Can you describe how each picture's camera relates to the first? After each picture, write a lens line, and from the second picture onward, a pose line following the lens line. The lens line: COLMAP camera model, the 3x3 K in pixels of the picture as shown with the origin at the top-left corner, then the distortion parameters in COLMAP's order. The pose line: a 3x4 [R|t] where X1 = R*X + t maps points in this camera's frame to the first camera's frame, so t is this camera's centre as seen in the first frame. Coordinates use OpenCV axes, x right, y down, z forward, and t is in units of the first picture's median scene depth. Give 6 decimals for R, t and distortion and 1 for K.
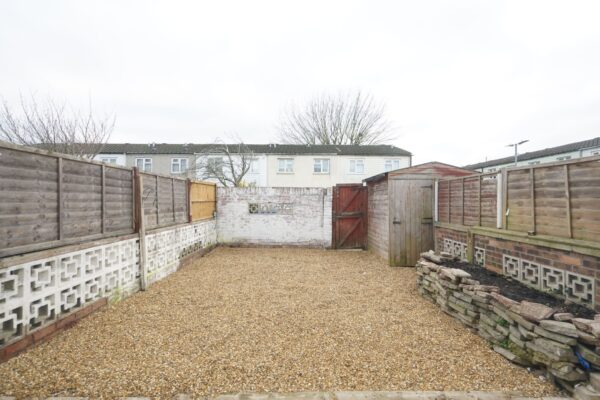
lens RADIAL K [[285.3, 0, 300.0], [0, 285.3, 198.8], [0, 0, 1]] dist [-0.001982, 0.001807]
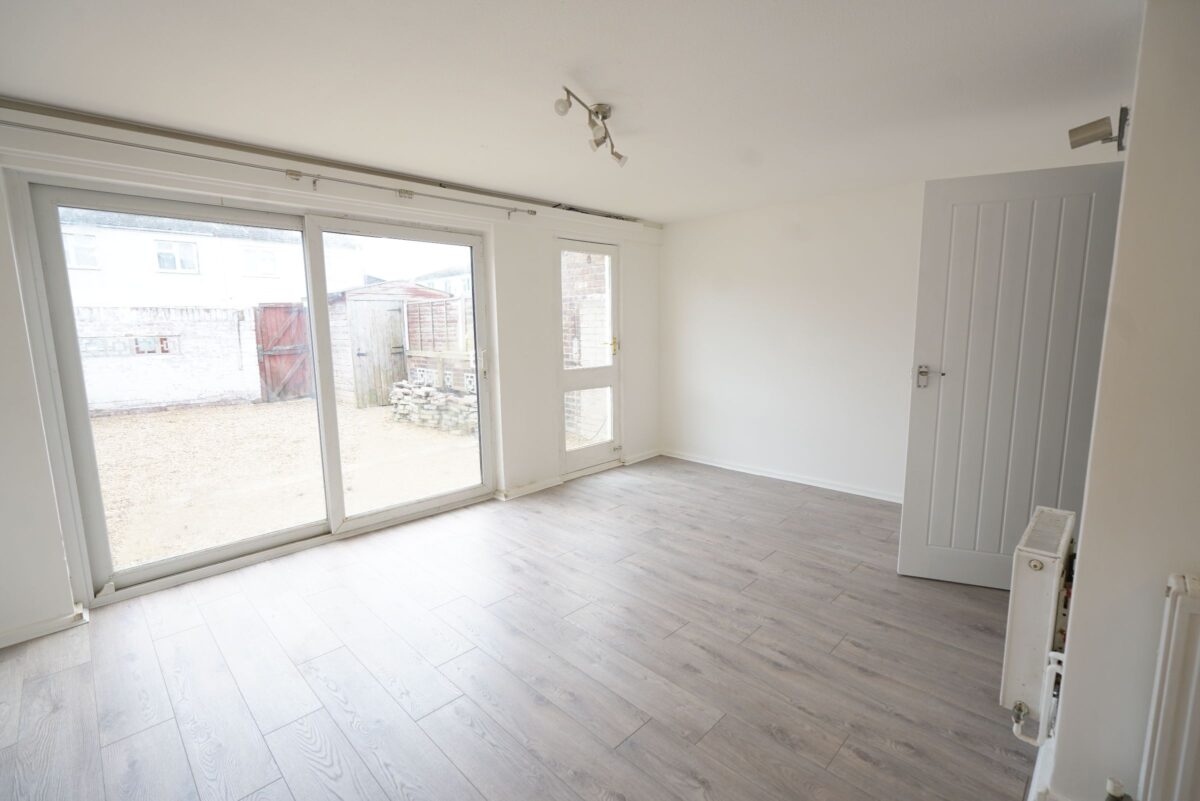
lens RADIAL K [[529.7, 0, 597.4], [0, 529.7, 406.8], [0, 0, 1]] dist [-0.010939, 0.001494]
pose [[0.710379, -0.125230, 0.692588, -0.253357], [0.012096, 0.986070, 0.165890, -0.011864], [-0.703715, -0.109467, 0.701999, -0.565027]]
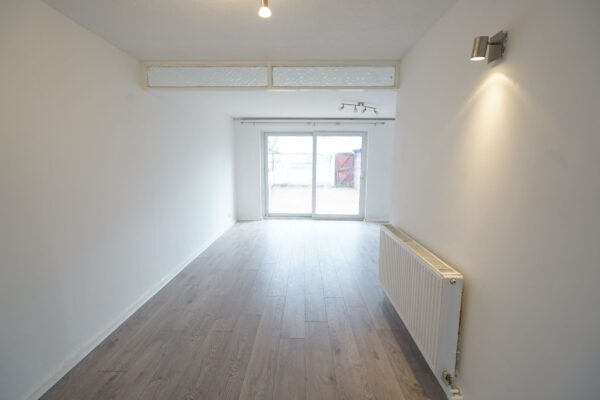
lens RADIAL K [[264.9, 0, 300.3], [0, 264.9, 196.9], [0, 0, 1]] dist [-0.010939, 0.001494]
pose [[0.999861, 0.001491, -0.016588, -0.111656], [0.000890, 0.989781, 0.142592, -0.015042], [0.016631, -0.142587, 0.989643, -0.992583]]
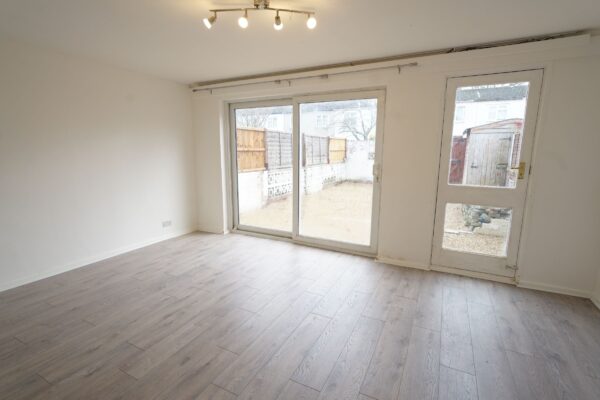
lens RADIAL K [[285.3, 0, 299.1], [0, 285.3, 199.5], [0, 0, 1]] dist [-0.001982, 0.001807]
pose [[0.889335, 0.077327, -0.450669, 0.223760], [0.003387, 0.984456, 0.175601, -0.003049], [0.457243, -0.157694, 0.875249, -0.564081]]
